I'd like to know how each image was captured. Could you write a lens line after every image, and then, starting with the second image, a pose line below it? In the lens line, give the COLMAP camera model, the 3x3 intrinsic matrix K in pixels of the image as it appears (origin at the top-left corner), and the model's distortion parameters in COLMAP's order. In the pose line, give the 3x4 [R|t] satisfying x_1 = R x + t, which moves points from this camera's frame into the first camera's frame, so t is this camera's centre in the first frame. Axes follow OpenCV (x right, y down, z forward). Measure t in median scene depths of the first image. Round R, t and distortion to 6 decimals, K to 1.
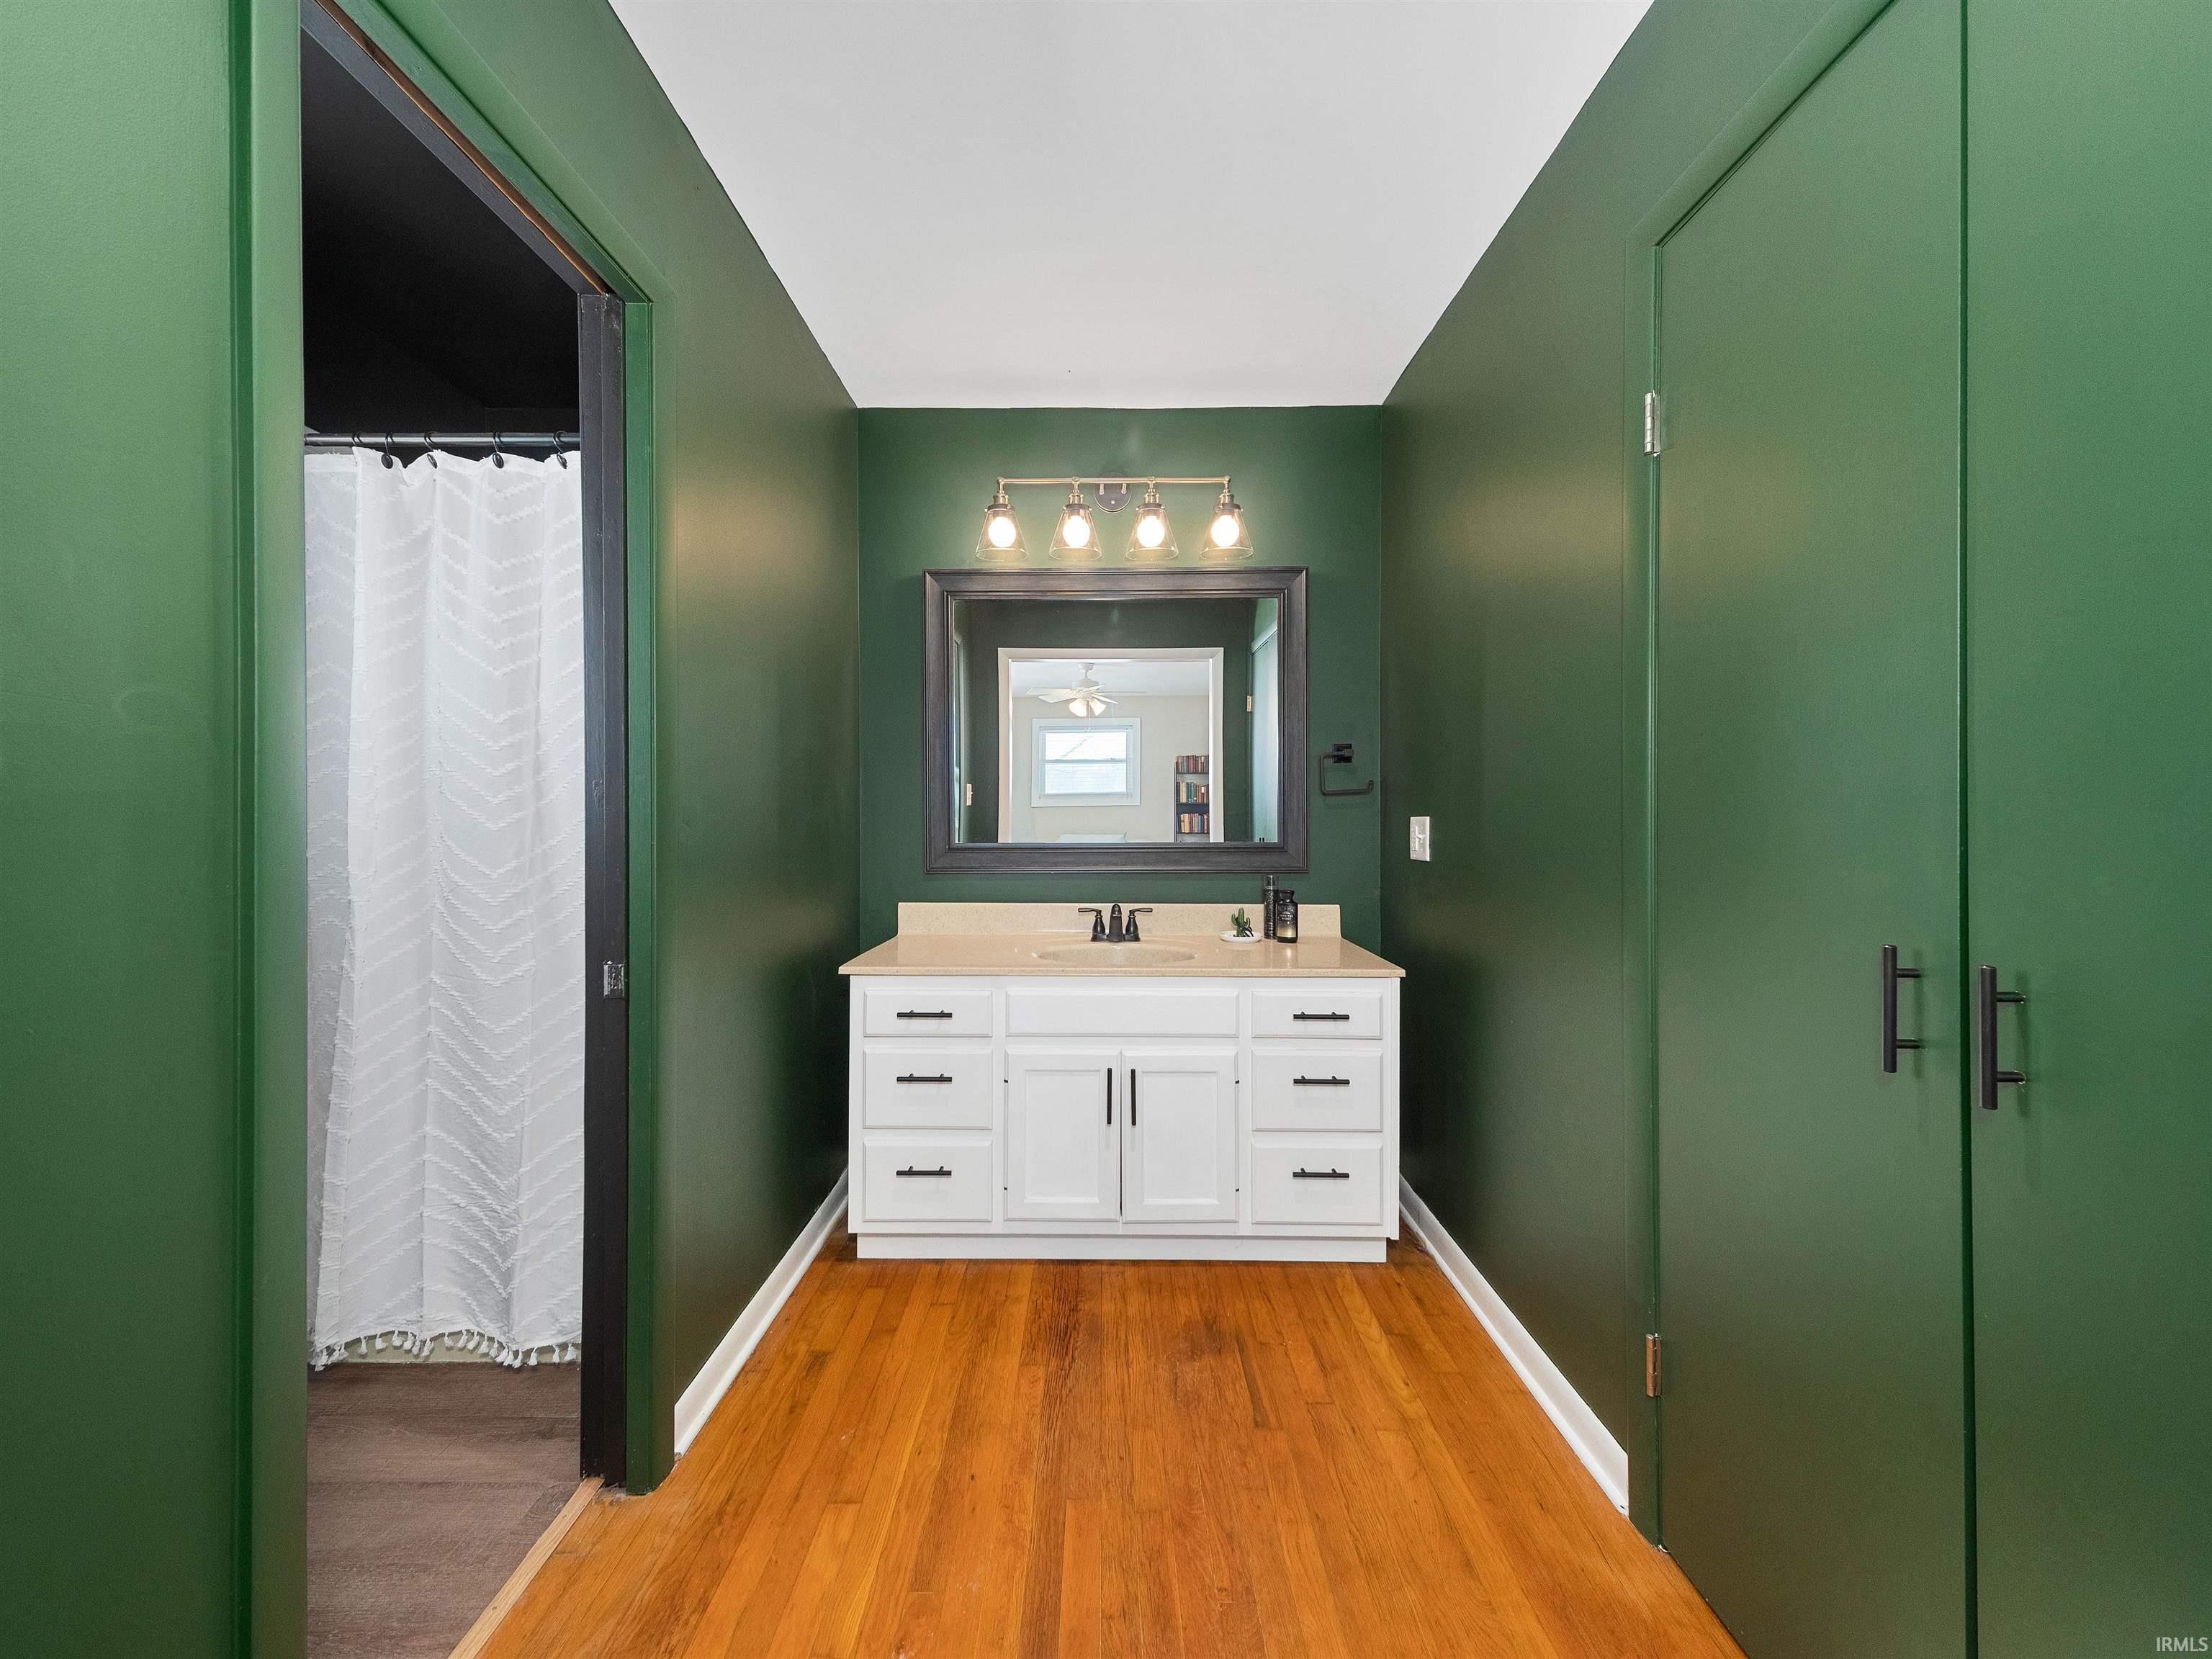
lens RADIAL K [[809.8, 0, 1091.7], [0, 809.8, 803.9], [0, 0, 1]] dist [0.023433, -0.006122]
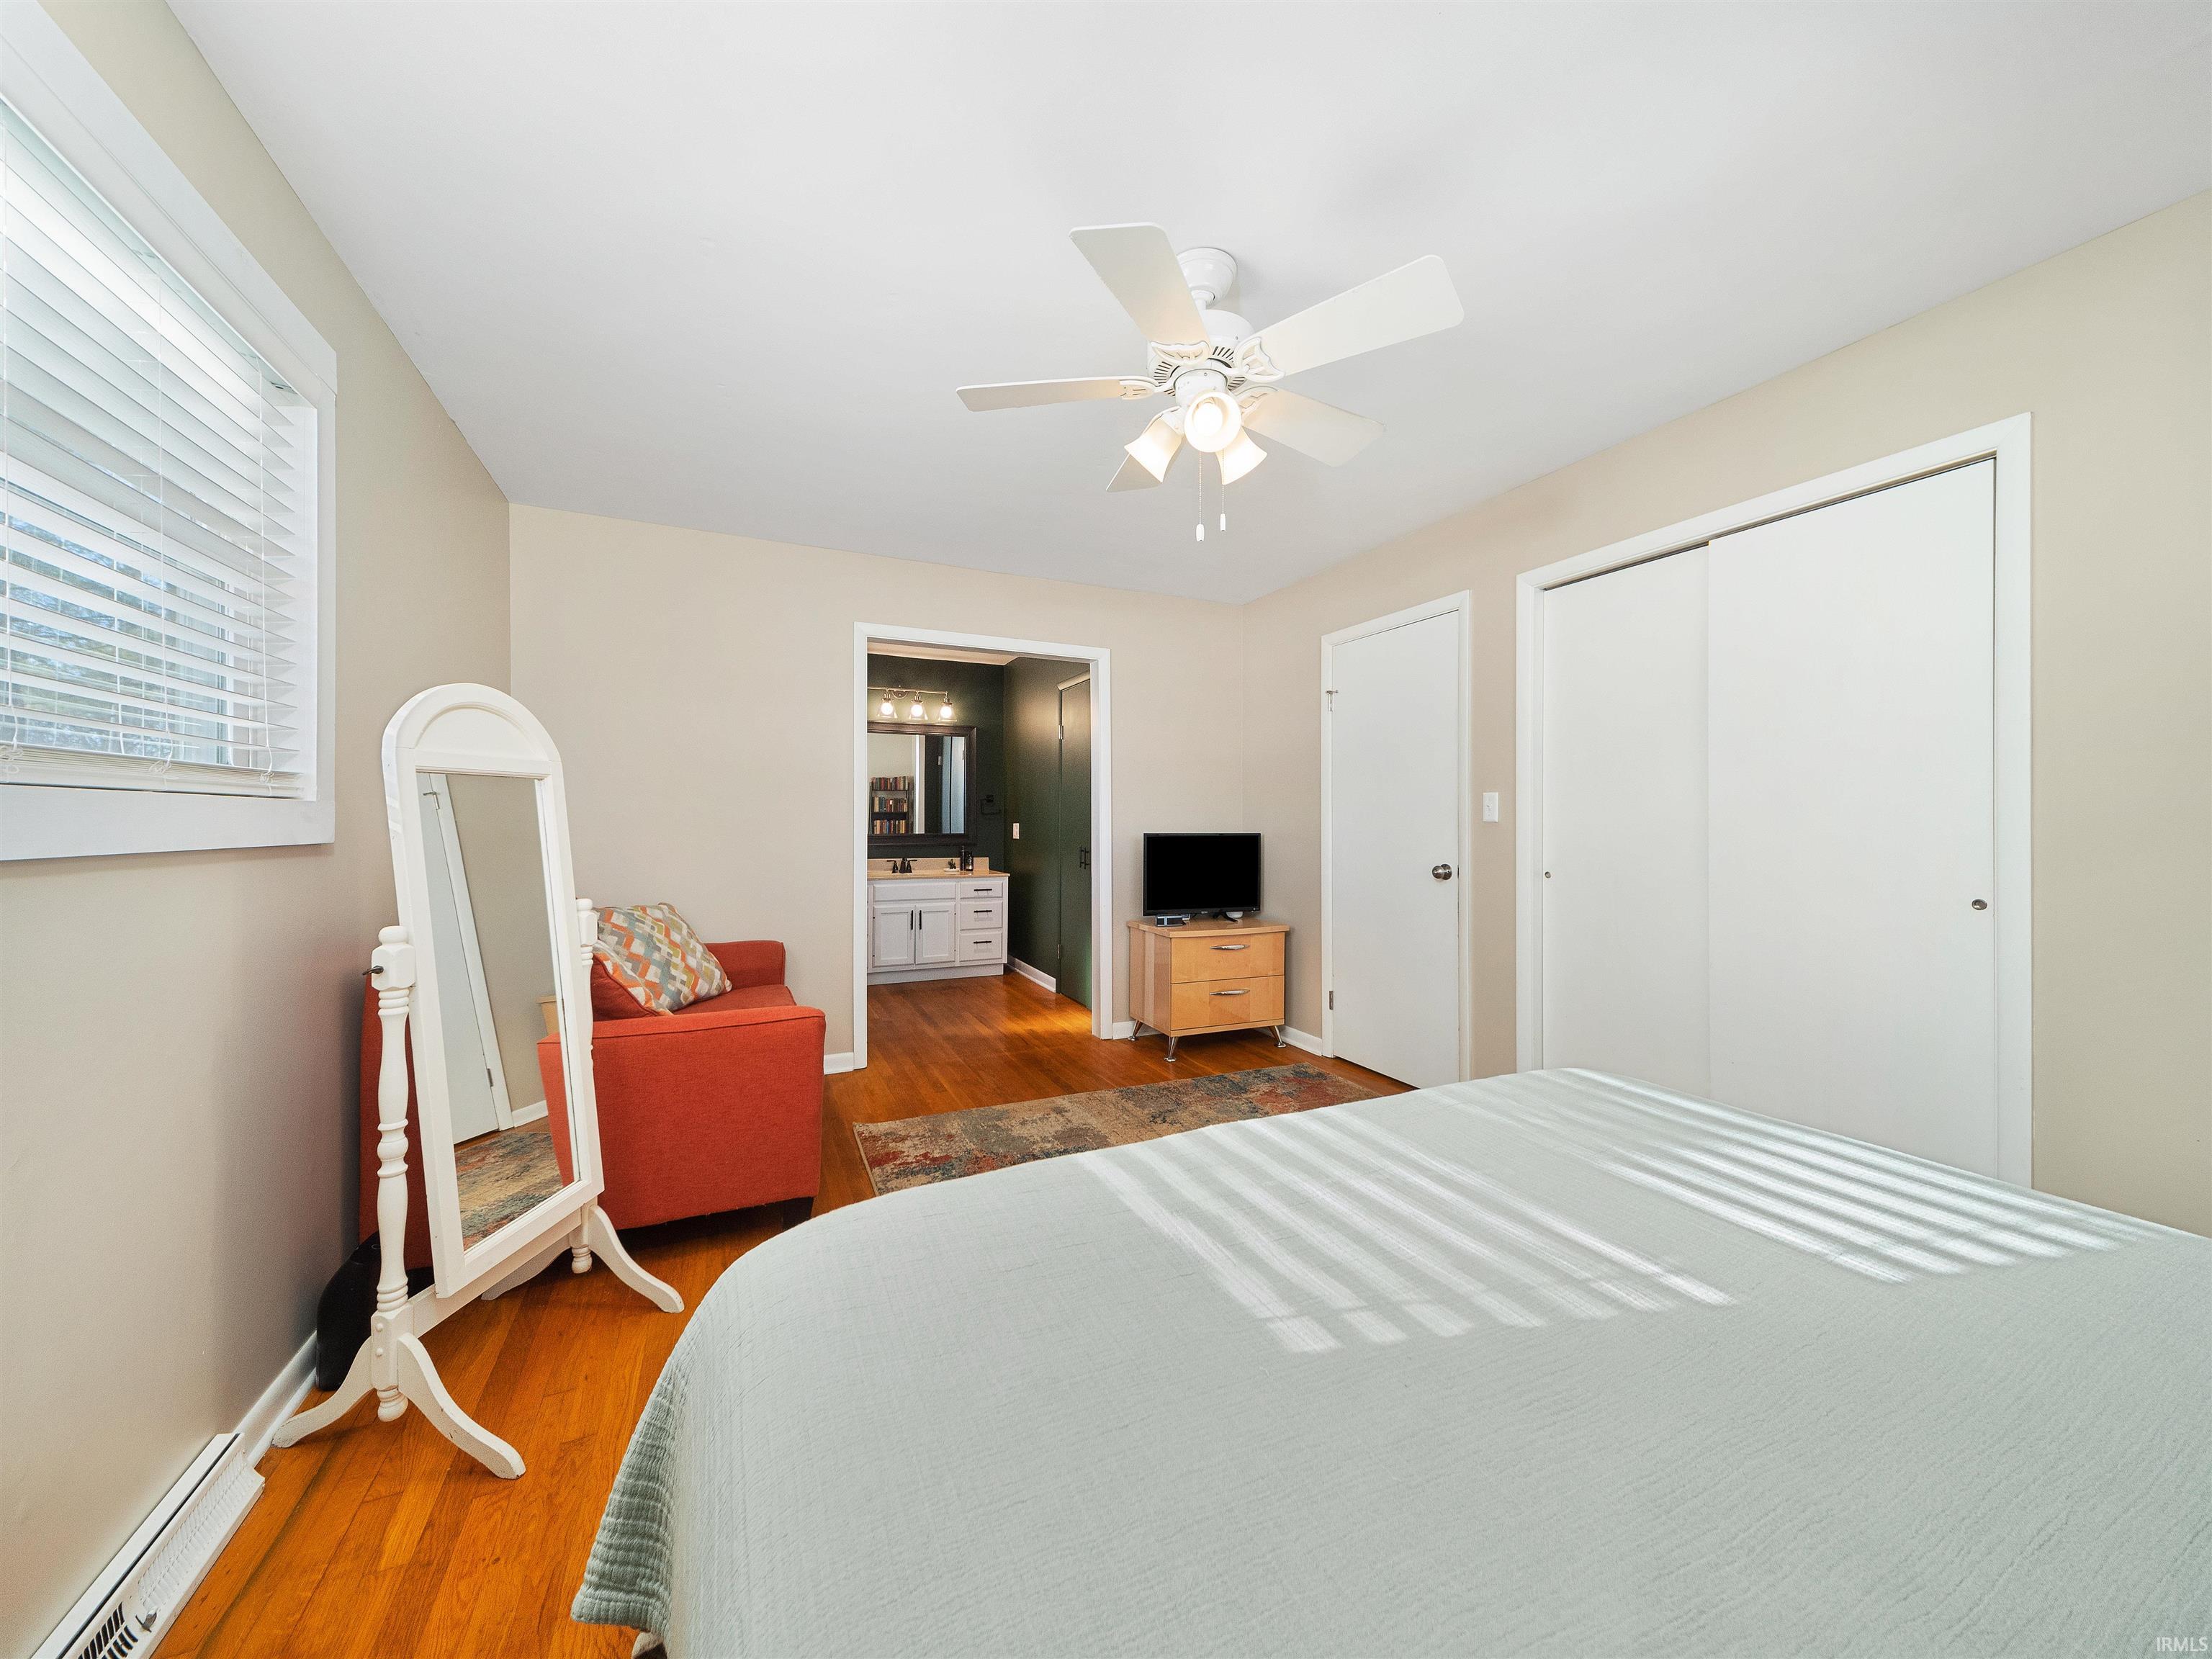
lens RADIAL K [[809.8, 0, 1091.7], [0, 809.8, 803.9], [0, 0, 1]] dist [0.023433, -0.006122]
pose [[0.909196, 0.004300, 0.416345, -0.502050], [-0.002323, 0.999983, -0.005255, -0.035034], [-0.416361, 0.003811, 0.909191, -1.582955]]
